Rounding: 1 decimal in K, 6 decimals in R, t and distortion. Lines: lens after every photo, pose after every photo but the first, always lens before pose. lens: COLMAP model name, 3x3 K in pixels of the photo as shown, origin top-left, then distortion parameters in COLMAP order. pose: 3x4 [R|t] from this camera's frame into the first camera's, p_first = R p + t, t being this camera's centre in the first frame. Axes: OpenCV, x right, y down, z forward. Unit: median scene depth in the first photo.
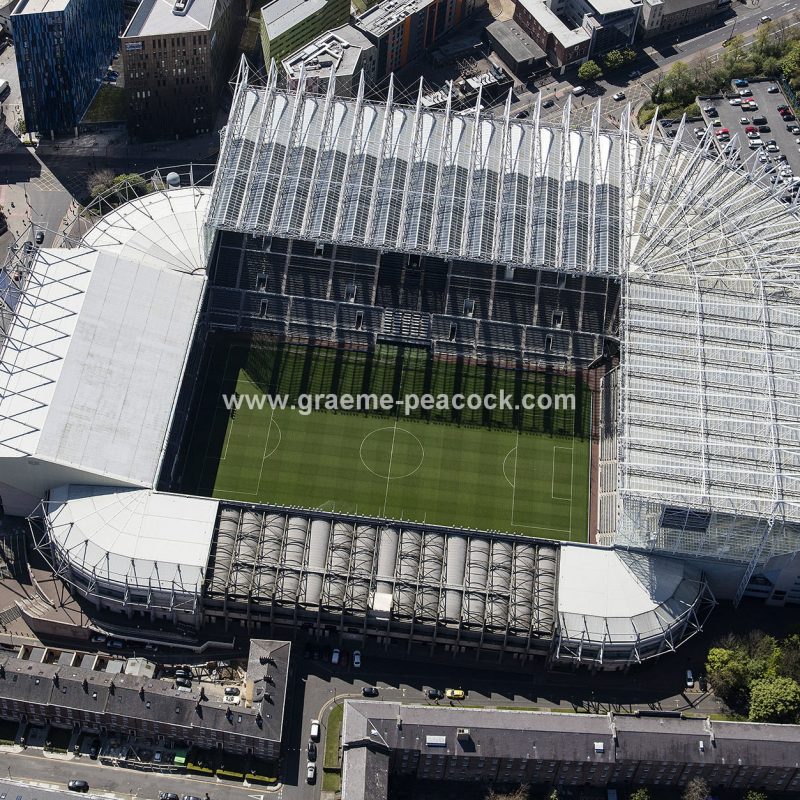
lens RADIAL K [[1567.5, 0, 419.0], [0, 1567.5, 400.2], [0, 0, 1]] dist [0.033736, 0.181213]
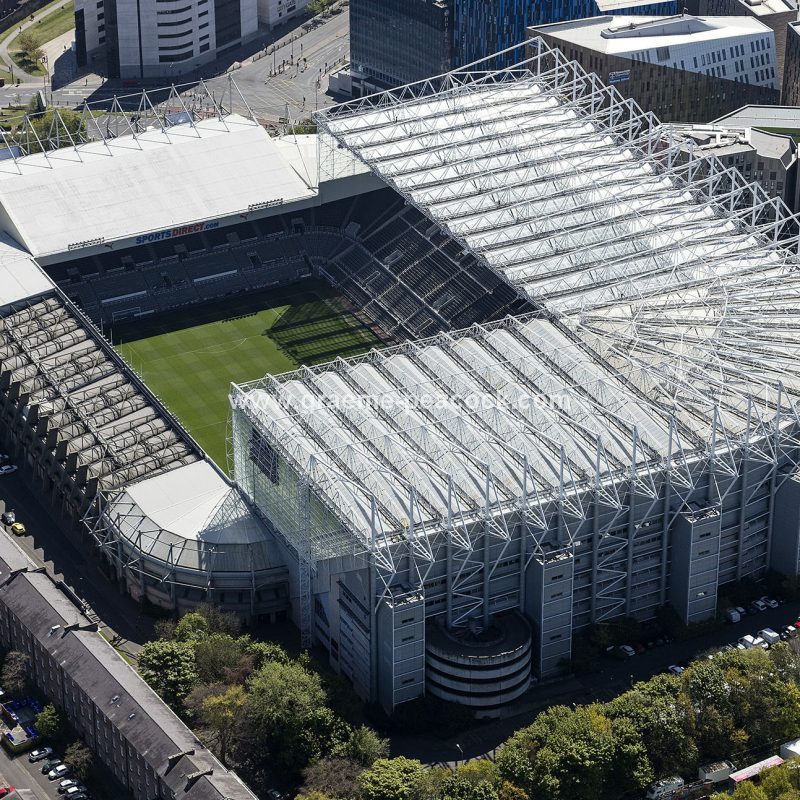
lens RADIAL K [[2788.3, 0, 333.5], [0, 2788.3, 400.6], [0, 0, 1]] dist [0.182932, 0.328602]
pose [[0.515283, 0.342638, -0.785546, 1.280917], [-0.622022, 0.780061, -0.067773, 0.126077], [0.589553, 0.523549, 0.615081, 0.110847]]
